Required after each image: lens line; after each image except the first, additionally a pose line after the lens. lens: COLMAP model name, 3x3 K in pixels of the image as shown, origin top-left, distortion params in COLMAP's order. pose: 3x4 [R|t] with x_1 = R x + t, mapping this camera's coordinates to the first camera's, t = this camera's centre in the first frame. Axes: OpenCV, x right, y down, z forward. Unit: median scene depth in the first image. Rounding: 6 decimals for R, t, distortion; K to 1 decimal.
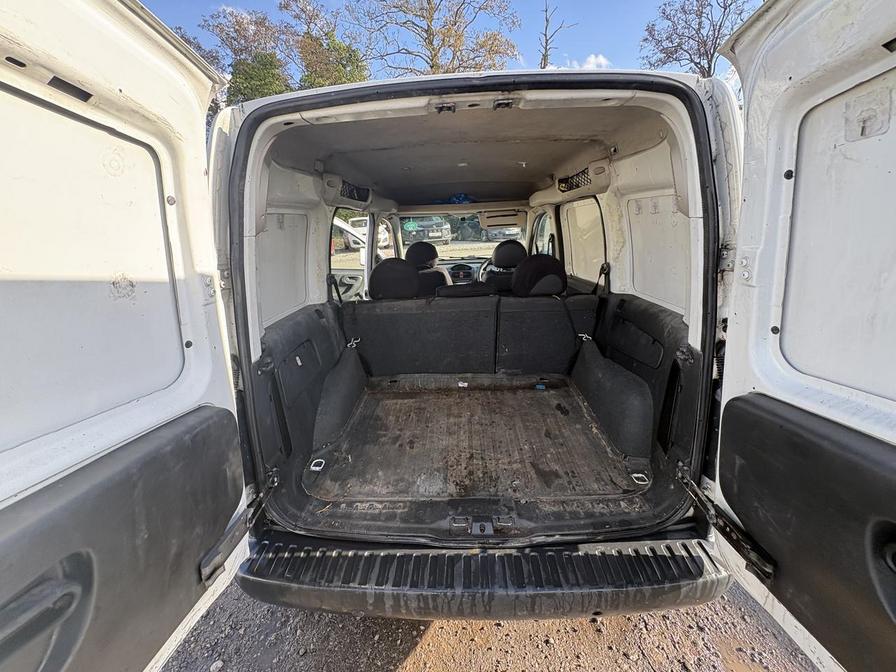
lens RADIAL K [[357.2, 0, 449.5], [0, 357.2, 336.1], [0, 0, 1]] dist [0.000109, 0.001133]
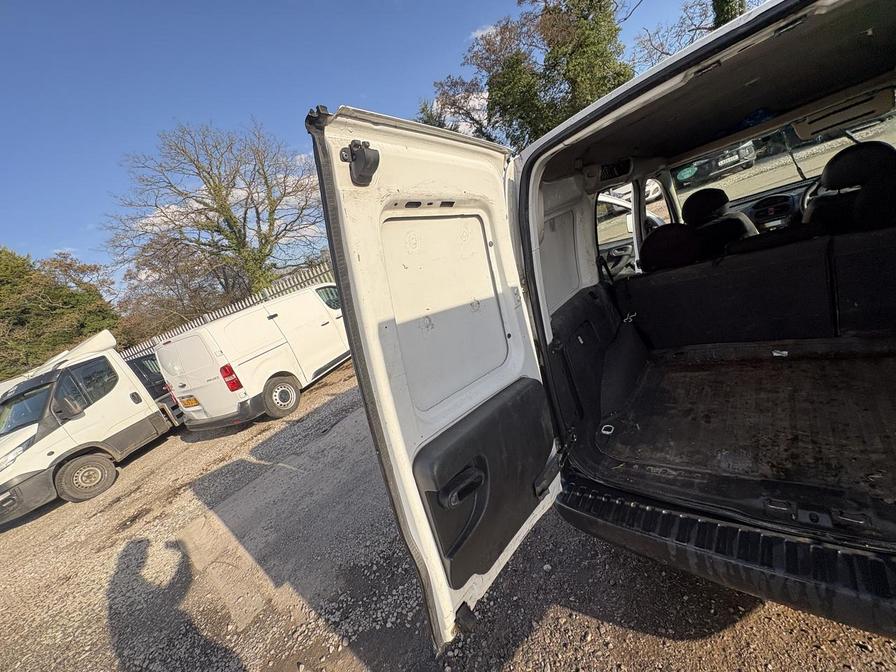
lens RADIAL K [[357.2, 0, 447.3], [0, 357.2, 335.7], [0, 0, 1]] dist [0.000109, 0.001133]
pose [[0.736417, -0.075308, -0.672324, 0.038148], [0.123233, 0.992091, 0.023856, -0.022868], [0.665210, -0.100420, 0.739873, -0.136303]]
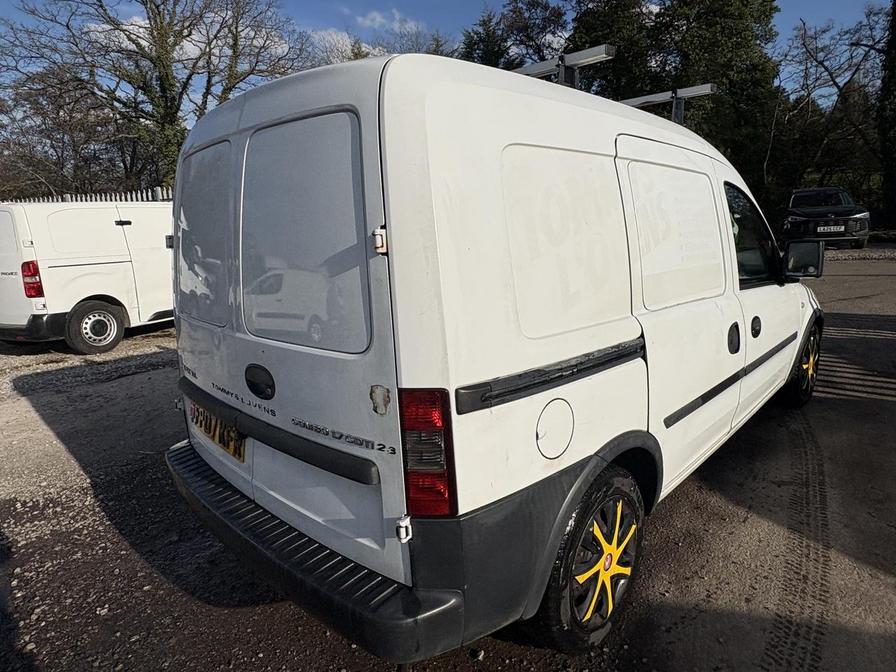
lens RADIAL K [[542.4, 0, 453.9], [0, 542.4, 330.4], [0, 0, 1]] dist [0.003692, -0.001815]
pose [[0.735664, 0.142606, -0.662165, 1.034847], [-0.201613, 0.979378, -0.013070, -0.000360], [0.646646, 0.143116, 0.749244, 0.047742]]
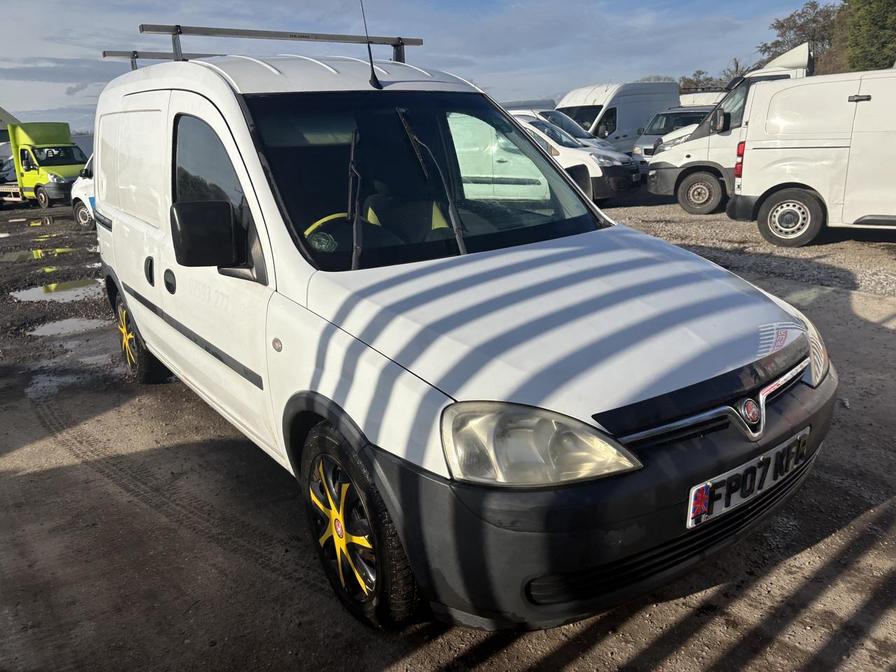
lens RADIAL K [[674.3, 0, 447.2], [0, 674.3, 330.0], [0, 0, 1]] dist [0.024527, -0.033190]
pose [[-0.790342, 0.239836, -0.563772, 1.077186], [-0.119608, 0.842087, 0.525912, -1.113458], [0.600878, 0.483082, -0.636850, 3.443092]]
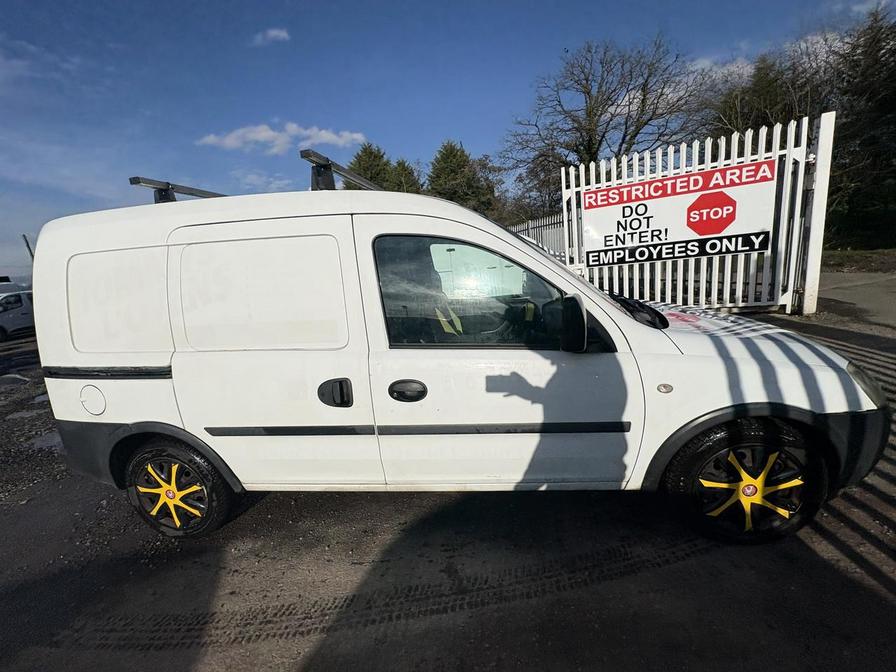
lens RADIAL K [[357.2, 0, 446.7], [0, 357.2, 337.0], [0, 0, 1]] dist [0.000109, 0.001133]
pose [[-0.101673, 0.266124, -0.958562, 1.512060], [-0.222577, 0.933044, 0.282647, -0.646682], [0.969599, 0.242091, -0.035632, 1.926474]]
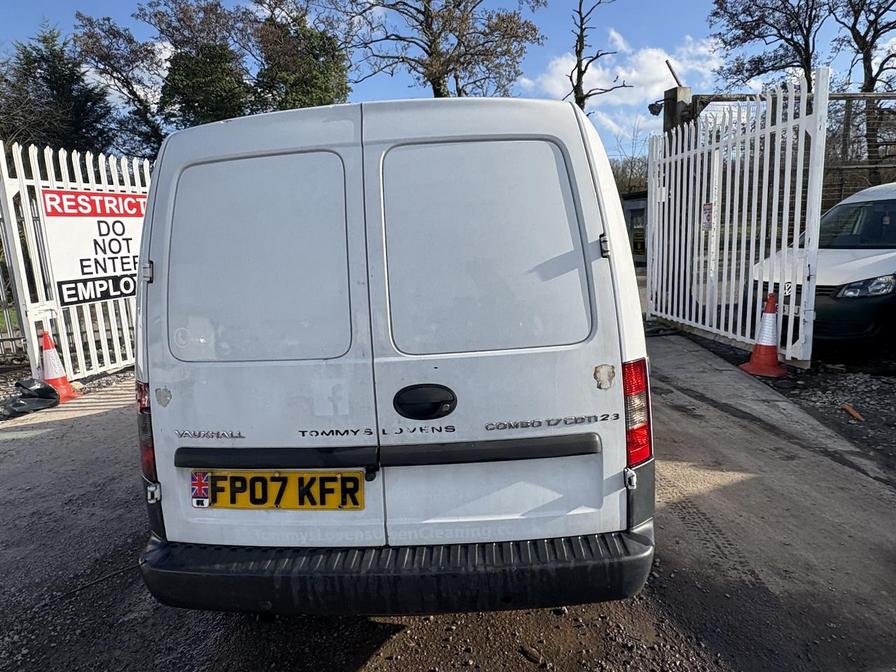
lens RADIAL K [[542.4, 0, 448.9], [0, 542.4, 328.9], [0, 0, 1]] dist [0.003692, -0.001815]
pose [[0.999451, -0.013771, -0.030149, 0.198840], [0.008417, 0.985239, -0.170978, 0.188722], [0.032058, 0.170630, 0.984813, -0.382628]]
